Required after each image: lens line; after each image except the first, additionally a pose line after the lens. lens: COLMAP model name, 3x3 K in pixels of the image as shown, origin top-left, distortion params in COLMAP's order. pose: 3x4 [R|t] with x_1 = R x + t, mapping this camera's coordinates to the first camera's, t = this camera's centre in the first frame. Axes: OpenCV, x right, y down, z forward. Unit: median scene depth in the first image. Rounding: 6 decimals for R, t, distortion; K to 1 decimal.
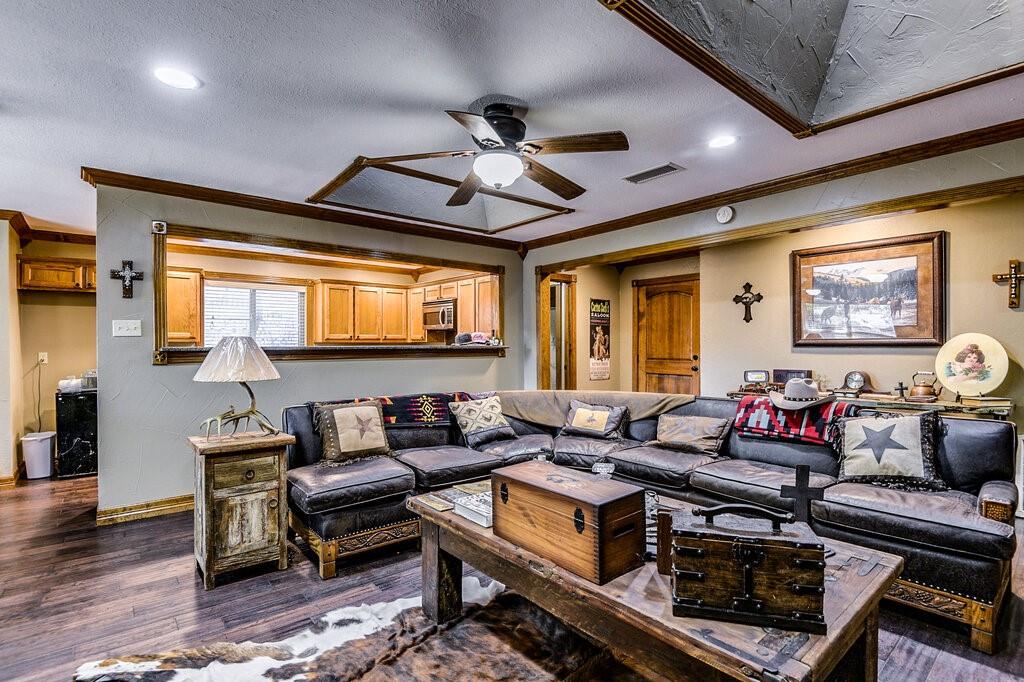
lens RADIAL K [[488.6, 0, 509.3], [0, 488.6, 353.0], [0, 0, 1]] dist [0.015811, -0.025122]
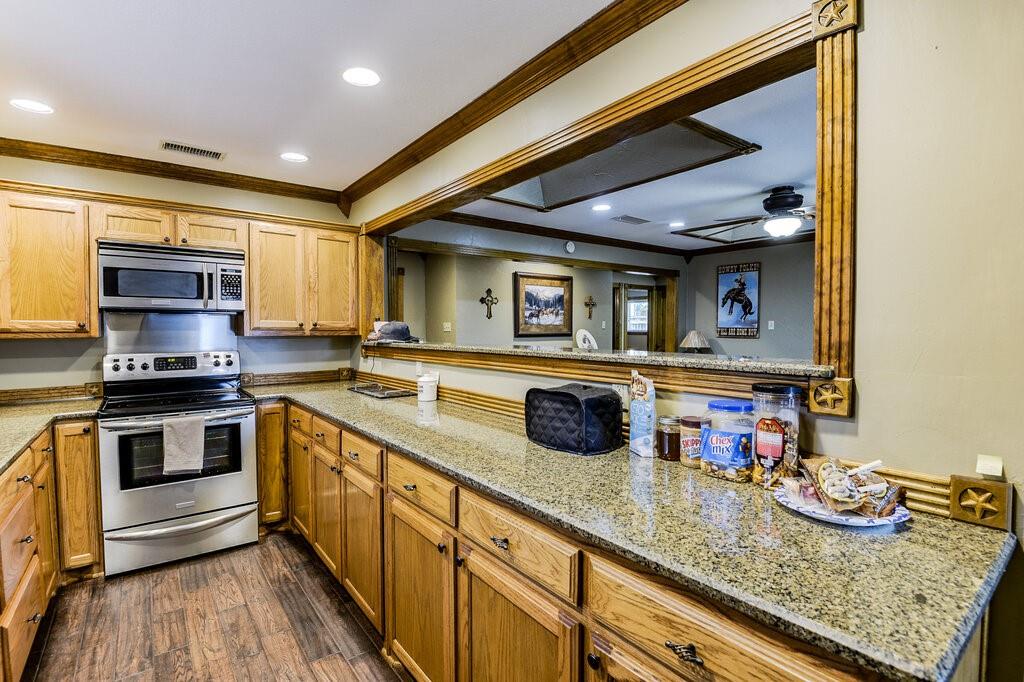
lens RADIAL K [[471.4, 0, 506.7], [0, 471.4, 342.0], [0, 0, 1]] dist [0.005978, -0.021272]
pose [[0.043752, -0.024659, 0.998738, -0.931115], [0.019440, 0.999527, 0.023827, -0.036427], [-0.998853, 0.018373, 0.044211, 1.092077]]
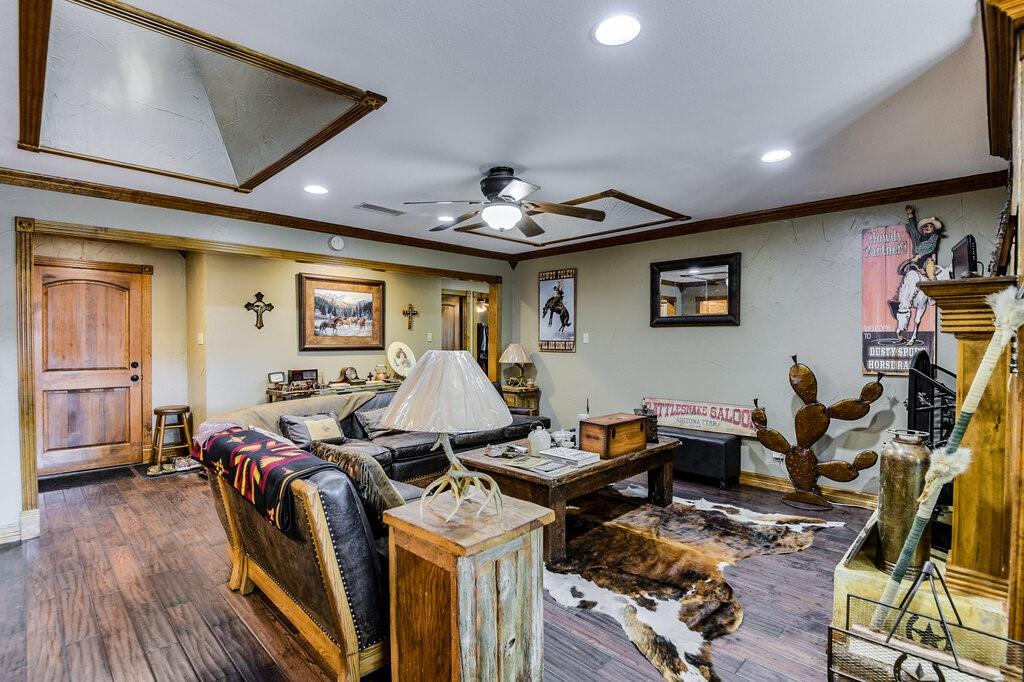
lens RADIAL K [[488.6, 0, 509.3], [0, 488.6, 353.0], [0, 0, 1]] dist [0.015811, -0.025122]
pose [[-0.083390, -0.020115, 0.996314, -0.778153], [0.016233, 0.999636, 0.021541, -0.028601], [-0.996385, 0.017970, -0.083033, 0.656322]]
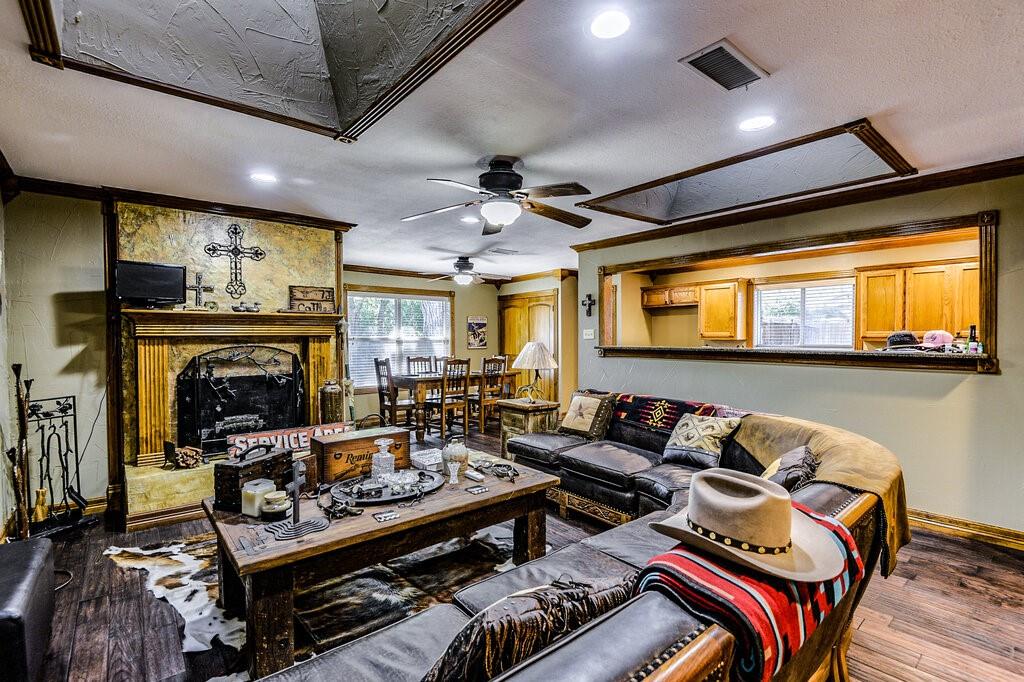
lens RADIAL K [[469.1, 0, 512.0], [0, 469.1, 352.1], [0, 0, 1]] dist [0.004061, -0.018297]
pose [[-0.001874, 0.037941, -0.999278, 0.706243], [-0.014741, 0.999170, 0.037964, -0.039604], [0.999890, 0.014802, -0.001313, 0.621864]]
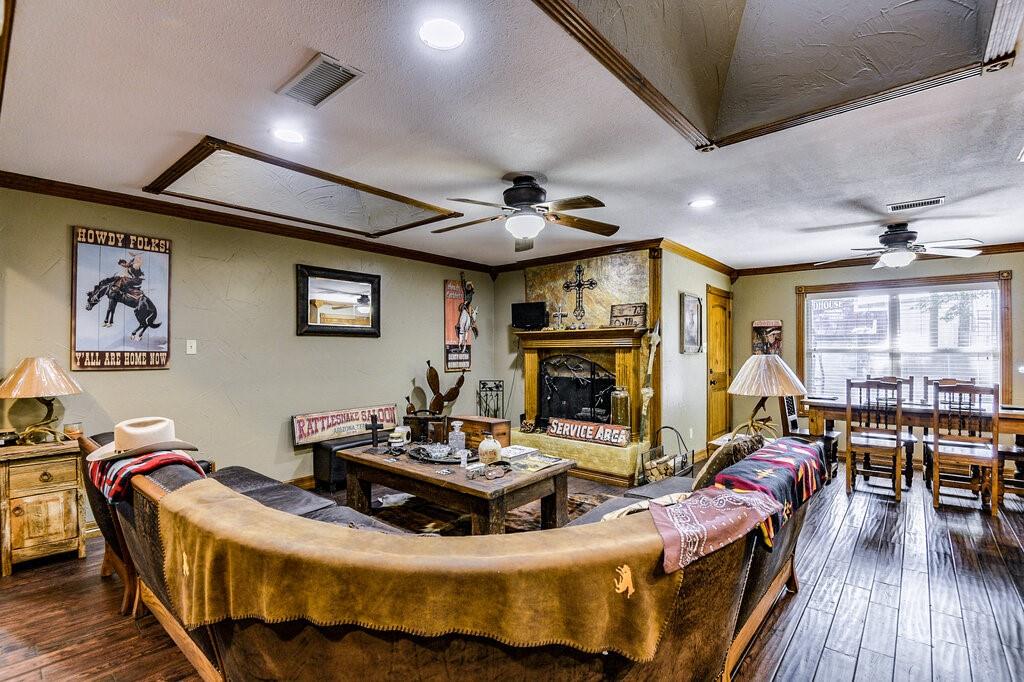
lens RADIAL K [[469.1, 0, 512.0], [0, 469.1, 352.1], [0, 0, 1]] dist [0.004061, -0.018297]
pose [[-0.987677, 0.008783, -0.156258, 0.120702], [0.005489, 0.999754, 0.021494, -0.044277], [0.156408, 0.020371, -0.987482, 1.321804]]
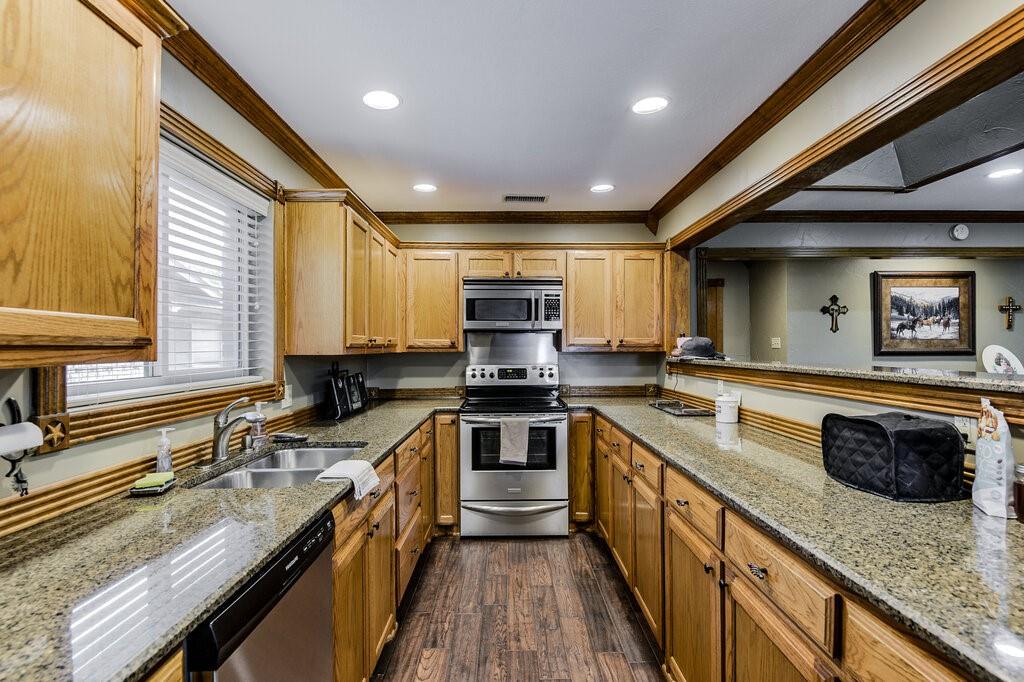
lens RADIAL K [[500.5, 0, 512.0], [0, 500.5, 341.0], [0, 0, 1]] dist [0.020478, -0.026658]
pose [[0.634555, 0.009468, 0.772820, -0.960248], [0.015184, 0.999579, -0.024713, -0.034298], [-0.772728, 0.027416, 0.634144, 1.033548]]
